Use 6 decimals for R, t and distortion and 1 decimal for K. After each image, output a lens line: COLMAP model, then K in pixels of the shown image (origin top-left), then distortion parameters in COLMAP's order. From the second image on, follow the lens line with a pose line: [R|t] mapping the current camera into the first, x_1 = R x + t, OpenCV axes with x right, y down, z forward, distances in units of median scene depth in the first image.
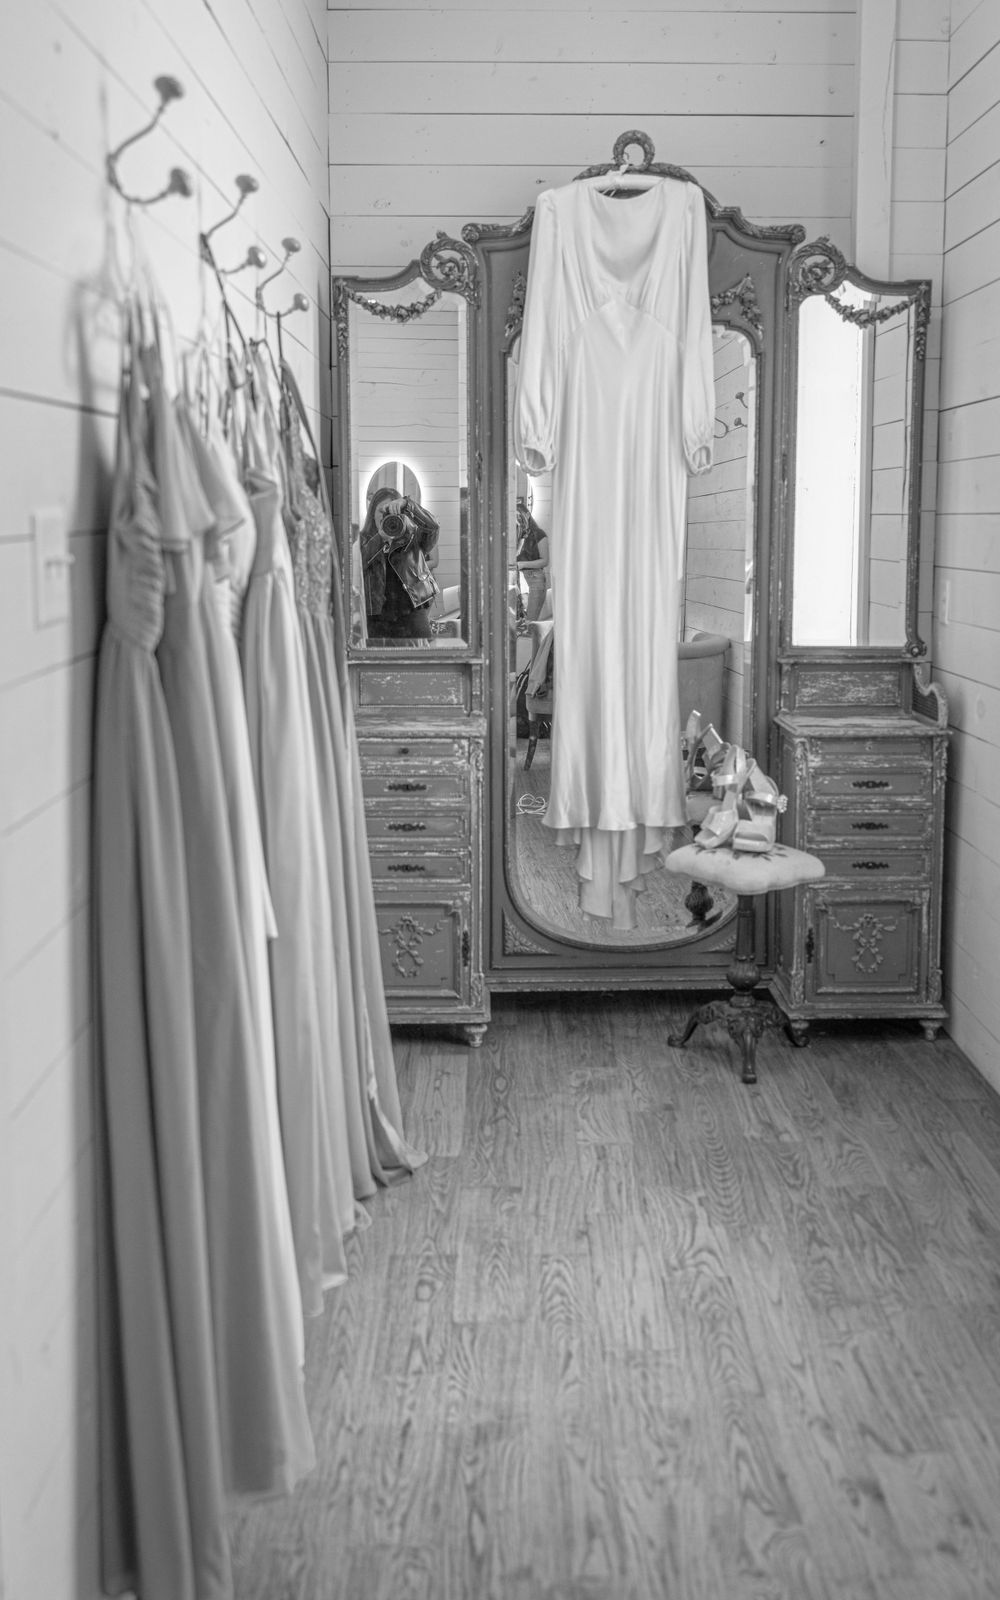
lens RADIAL K [[1631.1, 0, 545.7], [0, 1631.1, 716.0], [0, 0, 1]] dist [0.010511, 0.000000]
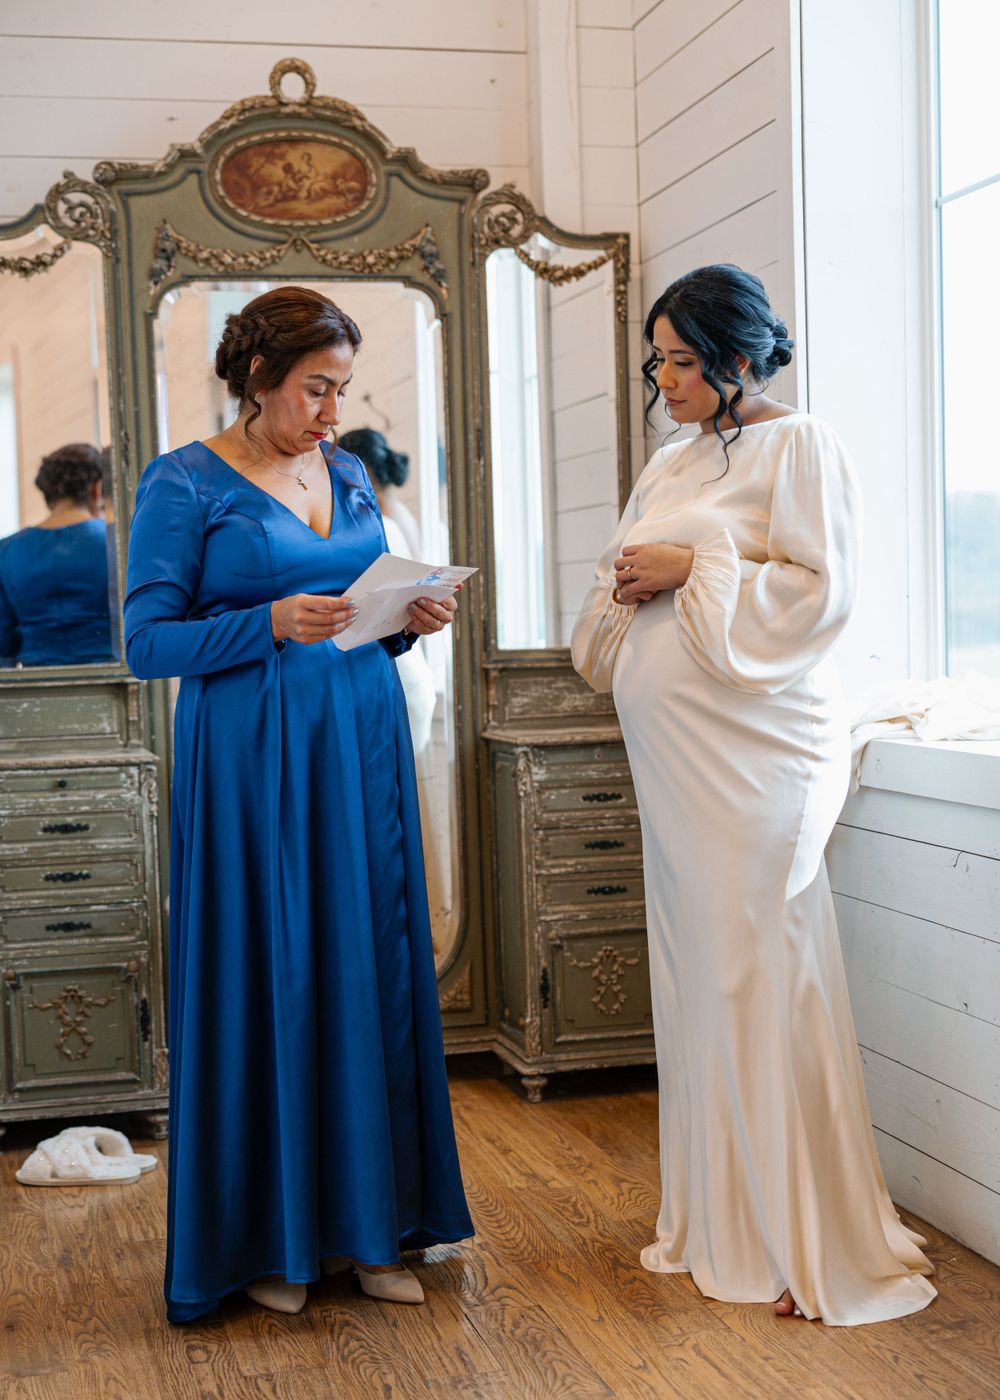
lens RADIAL K [[2103.6, 0, 487.8], [0, 2103.6, 756.6], [0, 0, 1]] dist [0.019154, 0.000000]
pose [[0.975106, -0.047511, 0.216588, -0.103475], [0.058707, 0.997235, -0.045554, 0.067188], [-0.213825, 0.057135, 0.975200, -0.089912]]
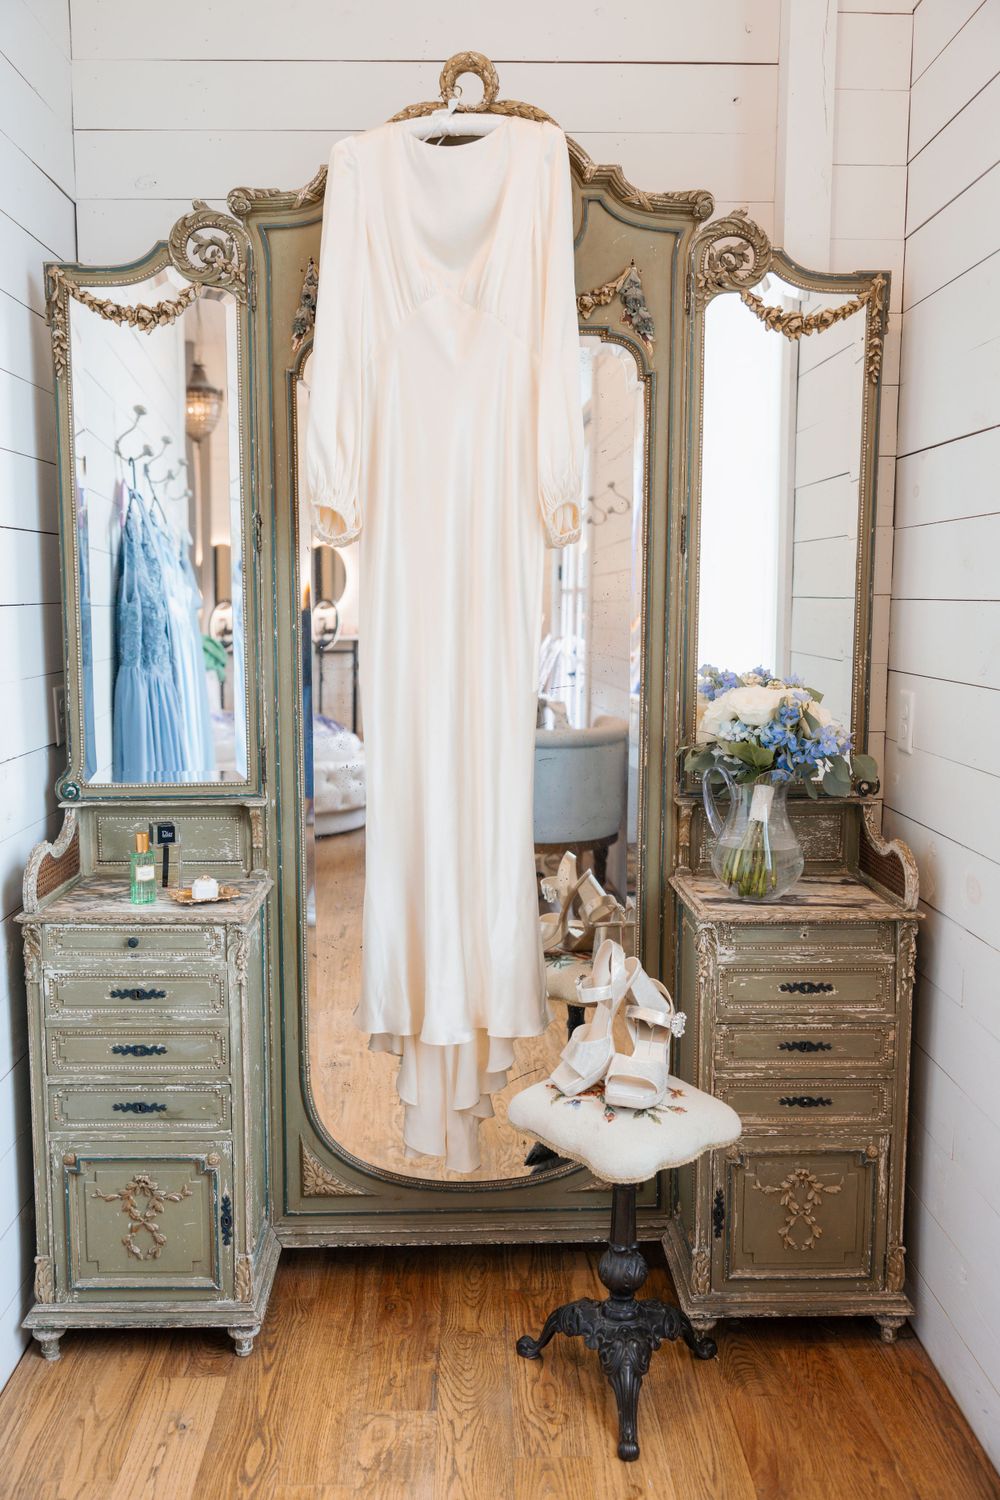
lens RADIAL K [[1284.1, 0, 492.9], [0, 1284.1, 750.2], [0, 0, 1]] dist [-0.003193, 0.009706]
pose [[0.999971, 0.001335, -0.007483, 0.068282], [-0.001325, 0.999998, 0.001405, -0.059432], [0.007484, -0.001395, 0.999971, 0.445273]]
